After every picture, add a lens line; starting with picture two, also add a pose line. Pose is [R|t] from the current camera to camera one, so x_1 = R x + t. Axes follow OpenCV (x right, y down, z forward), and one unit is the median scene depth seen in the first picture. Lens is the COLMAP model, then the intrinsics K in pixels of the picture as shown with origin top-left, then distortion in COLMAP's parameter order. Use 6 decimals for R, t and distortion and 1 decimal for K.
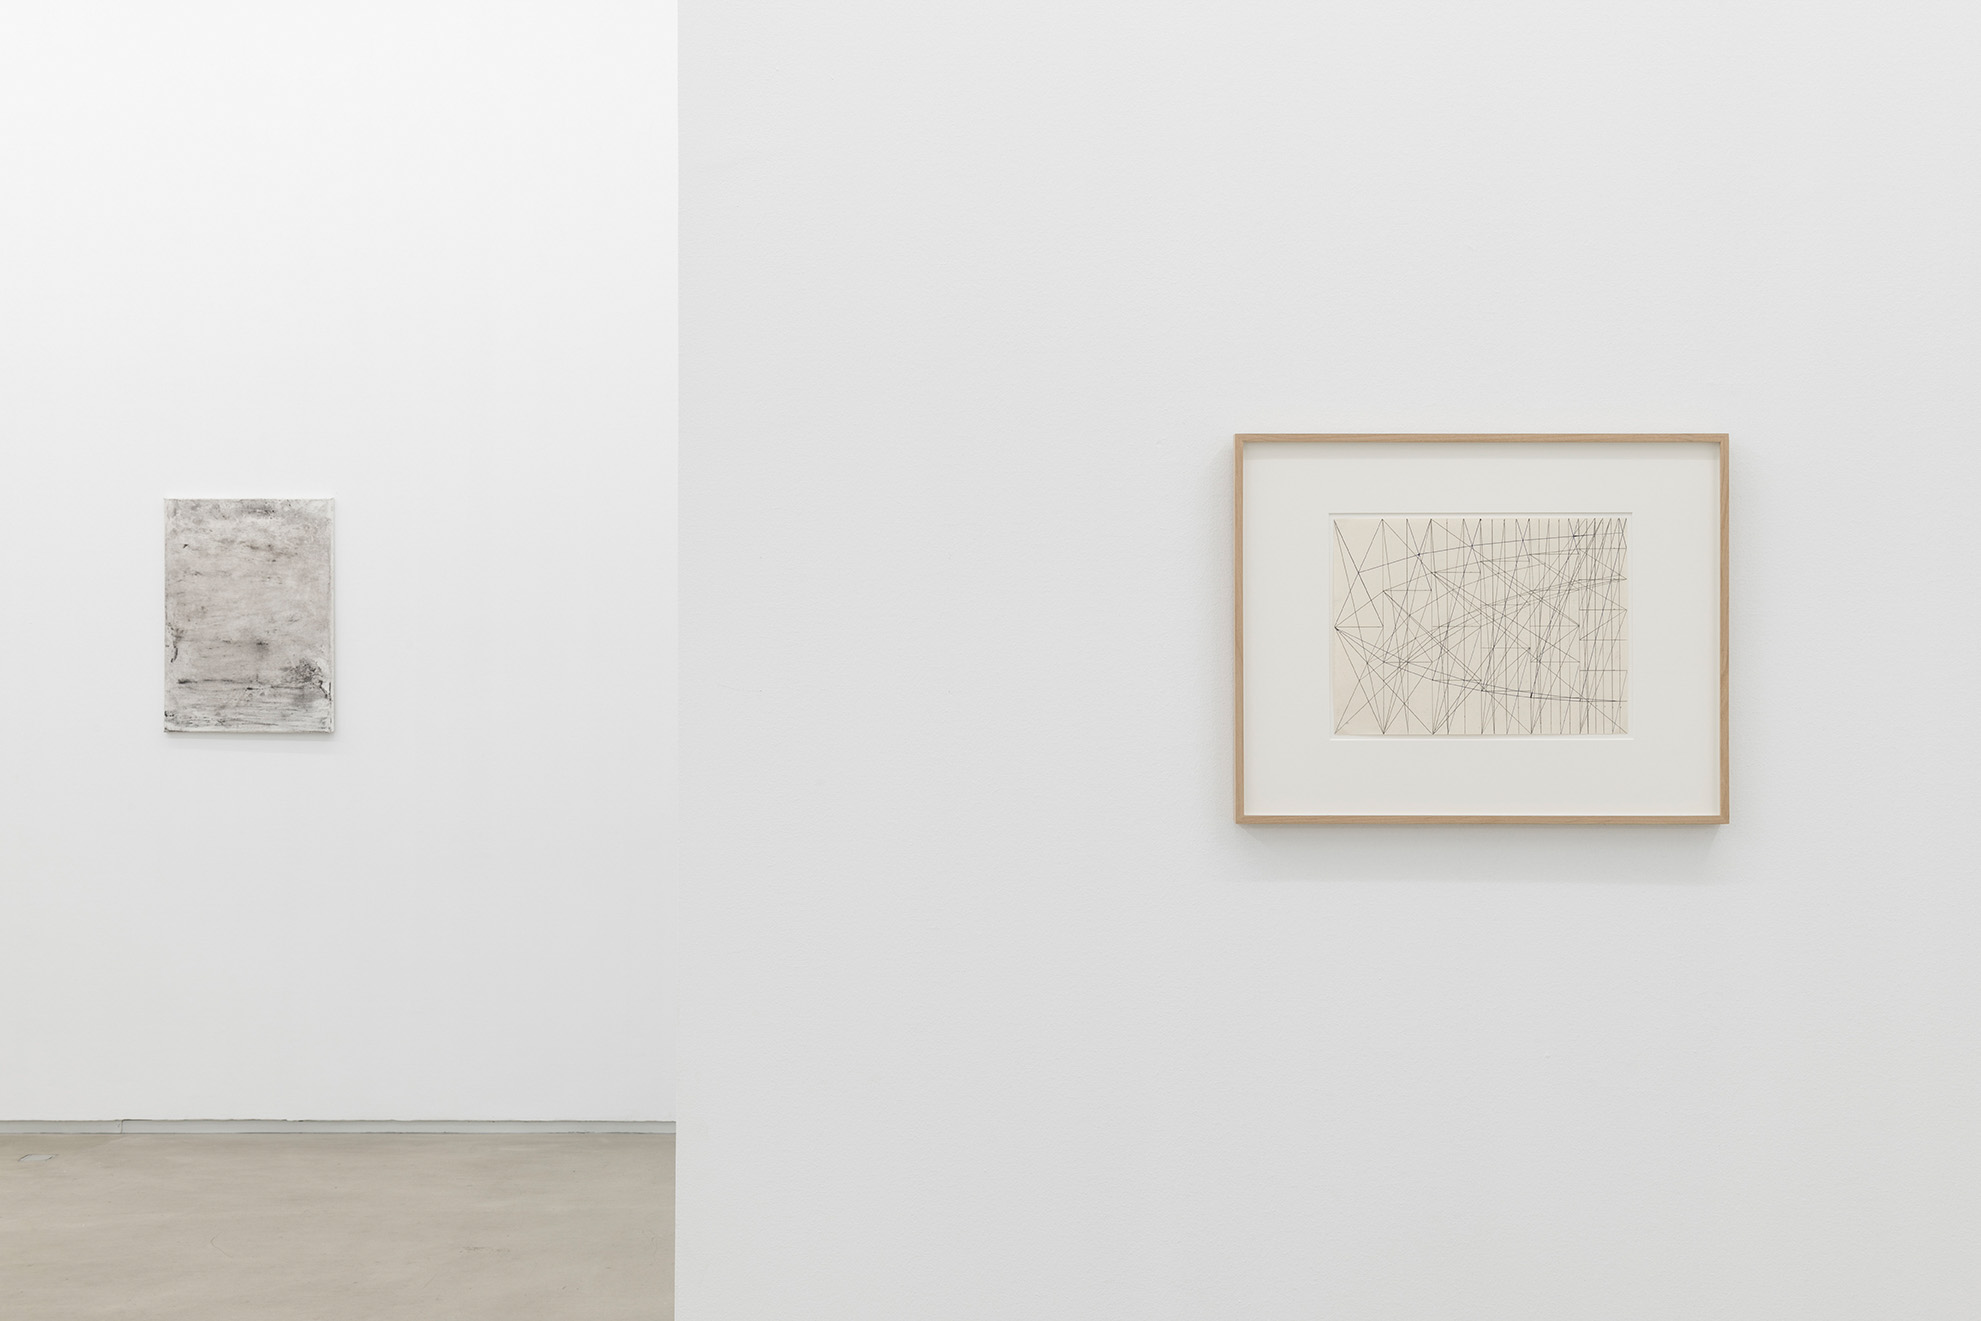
lens RADIAL K [[2527.2, 0, 987.8], [0, 2527.2, 653.3], [0, 0, 1]] dist [0.026340, 0.000000]
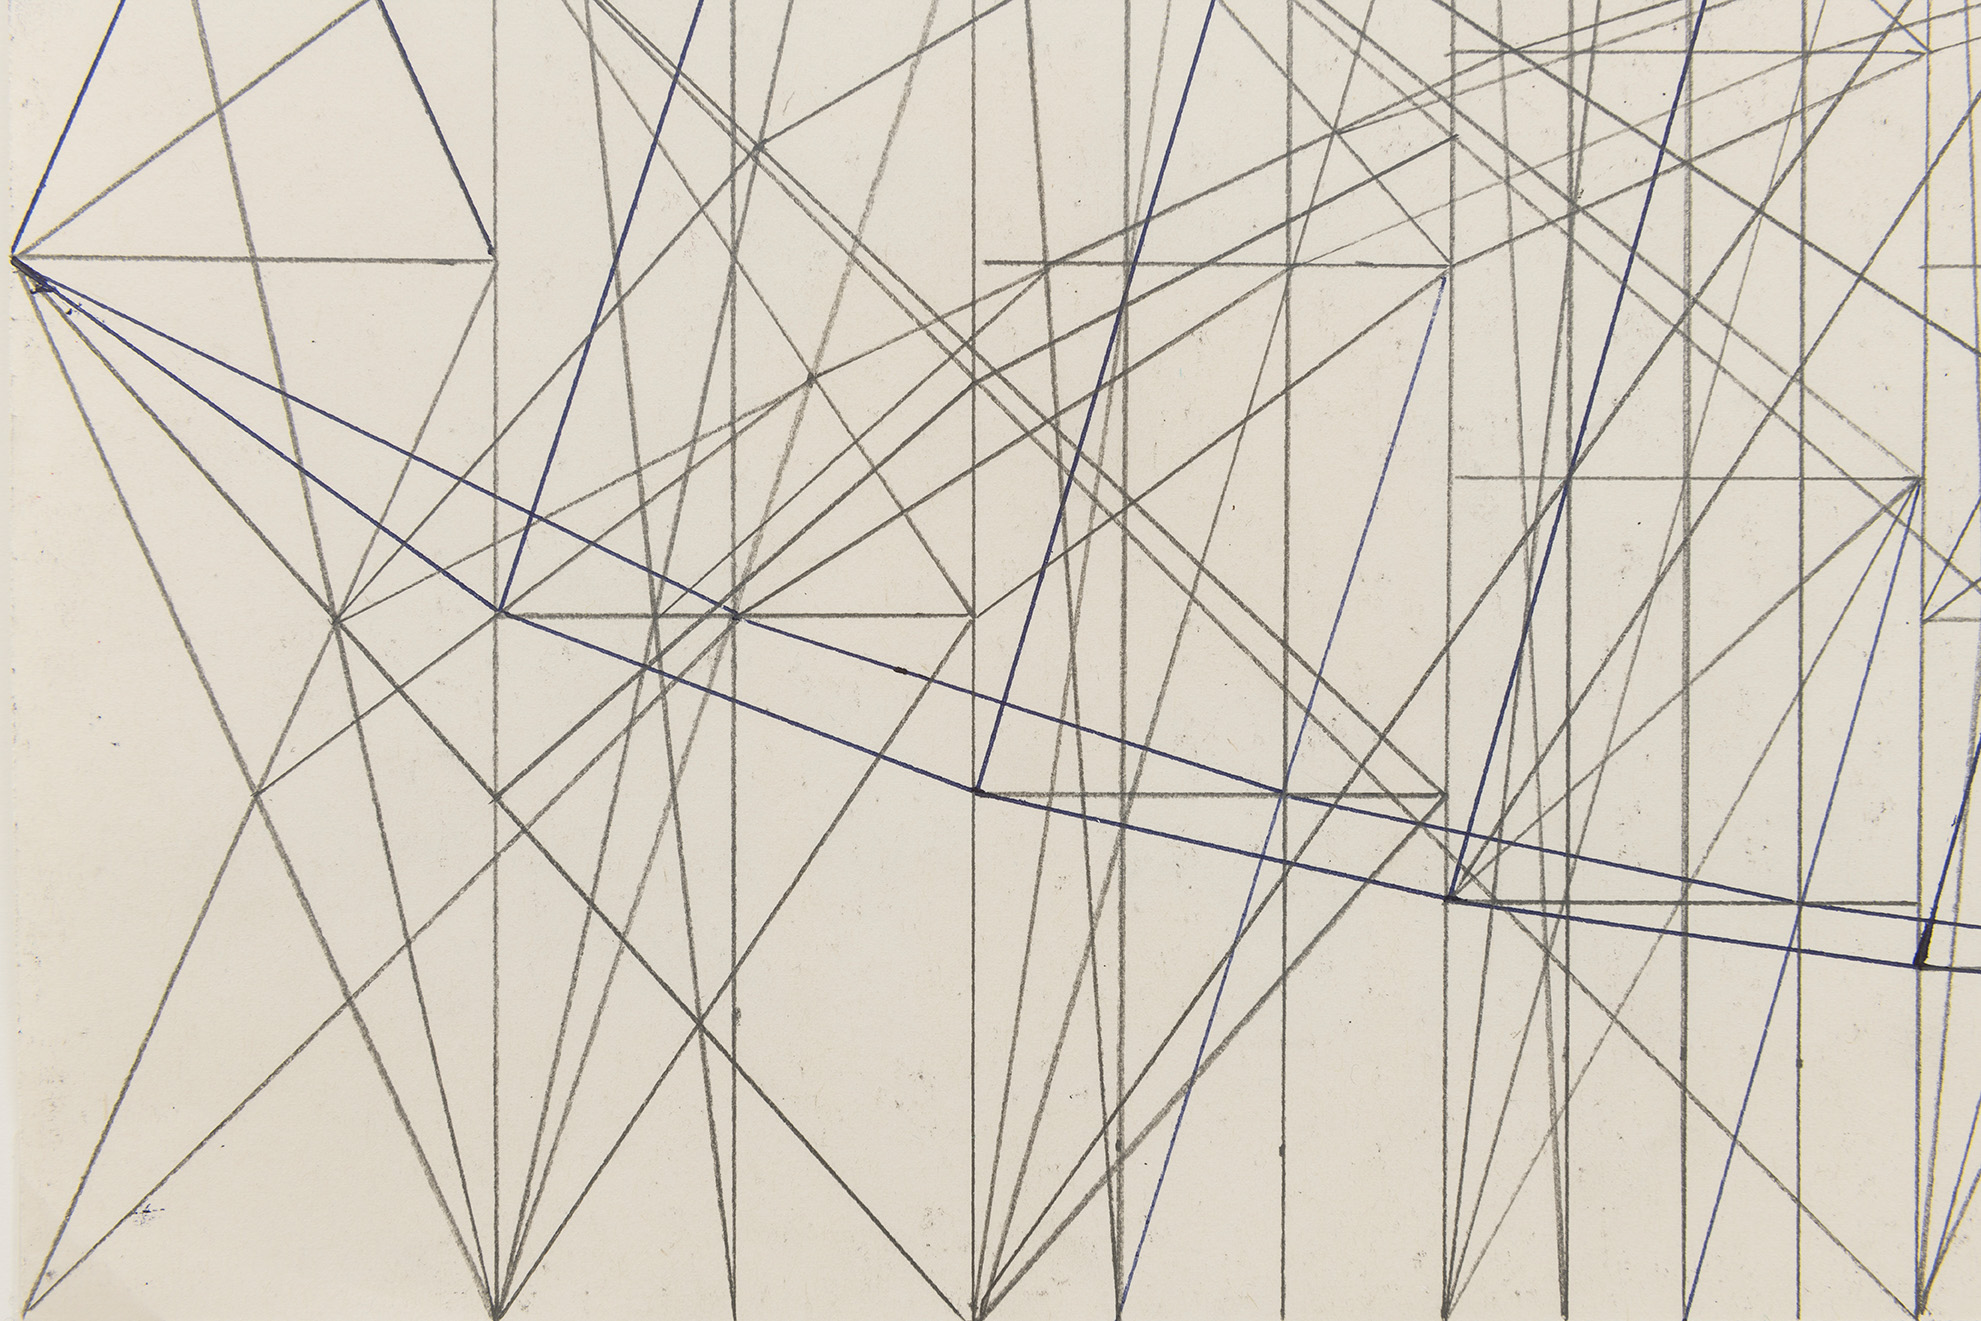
lens RADIAL K [[3532.3, 0, 990.3], [0, 3532.3, 658.4], [0, 0, 1]] dist [-0.003135, 0.000000]
pose [[0.981499, 0.006678, 0.191352, 0.148747], [-0.006495, 0.999978, -0.001583, 0.005424], [-0.191358, 0.000310, 0.981520, 0.857704]]
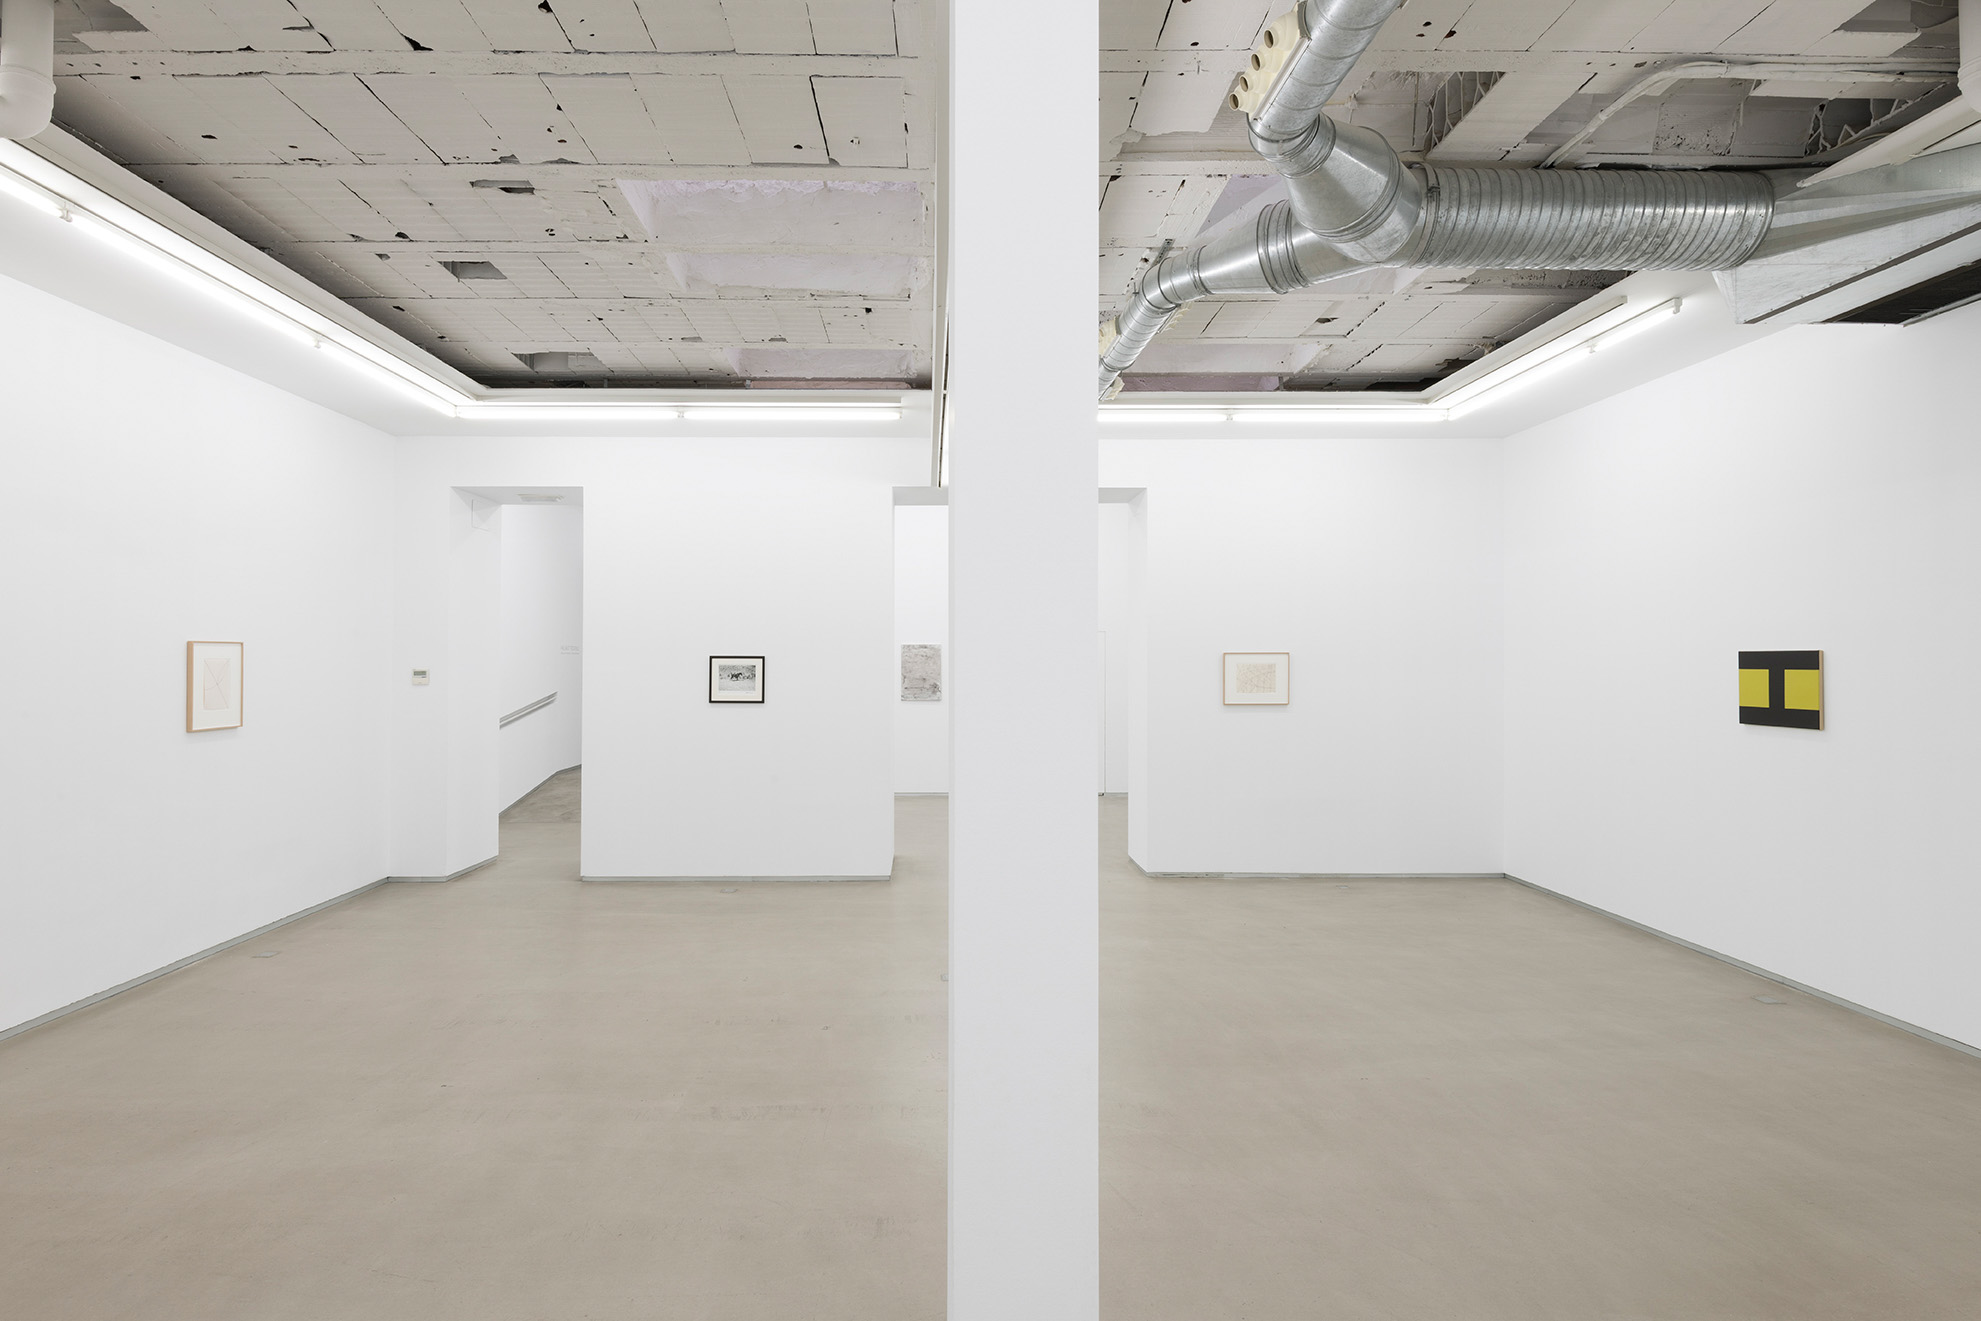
lens RADIAL K [[972.7, 0, 986.6], [0, 972.7, 667.0], [0, 0, 1]] dist [0.000542, 0.000168]
pose [[0.999652, -0.002403, 0.026280, -0.694671], [0.002722, 0.999923, -0.012131, -0.011544], [-0.026249, 0.012198, 0.999581, -1.896261]]
